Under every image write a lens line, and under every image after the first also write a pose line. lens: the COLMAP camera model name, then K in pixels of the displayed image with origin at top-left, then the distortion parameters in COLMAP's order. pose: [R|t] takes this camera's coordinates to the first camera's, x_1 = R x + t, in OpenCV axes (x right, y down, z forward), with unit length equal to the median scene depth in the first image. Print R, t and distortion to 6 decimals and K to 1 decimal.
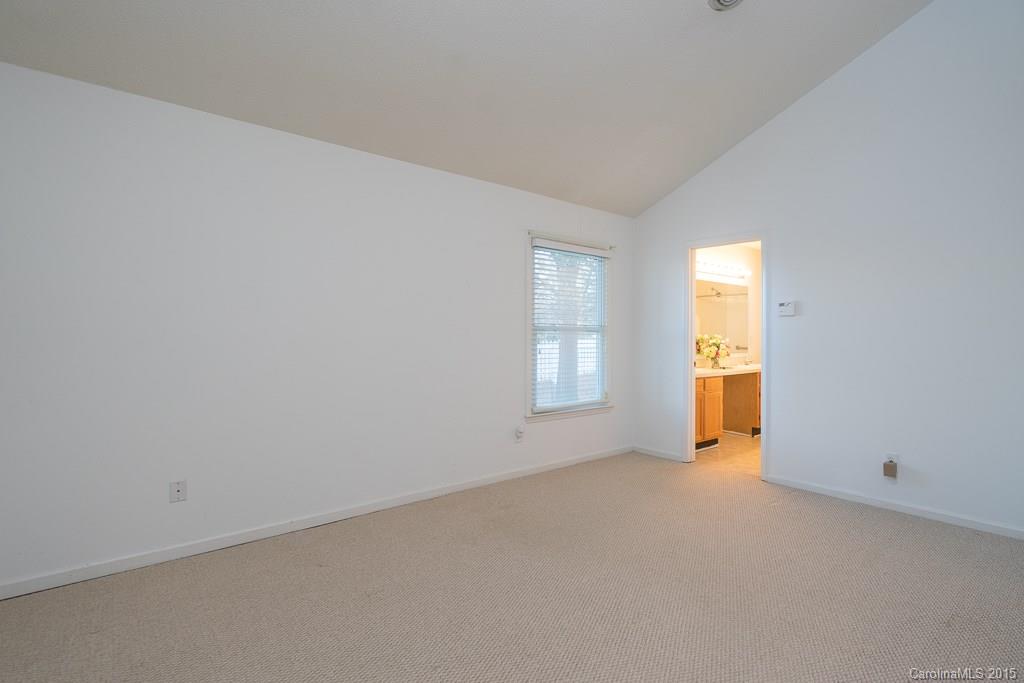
lens RADIAL K [[469.3, 0, 515.6], [0, 469.3, 344.6], [0, 0, 1]] dist [-0.000115, 0.000064]
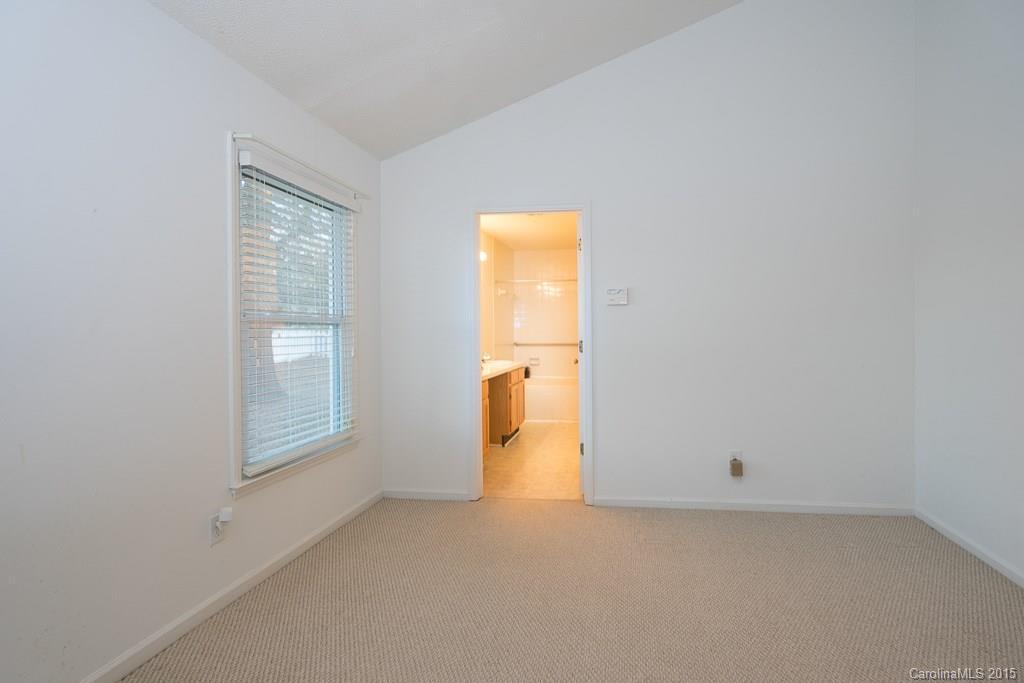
lens RADIAL K [[481.0, 0, 507.6], [0, 481.0, 337.6], [0, 0, 1]] dist [-0.015268, -0.000279]
pose [[0.688210, -0.009110, 0.725454, -0.137852], [0.015062, 0.999885, -0.001732, -0.002954], [-0.725355, 0.012119, 0.688268, 0.409998]]
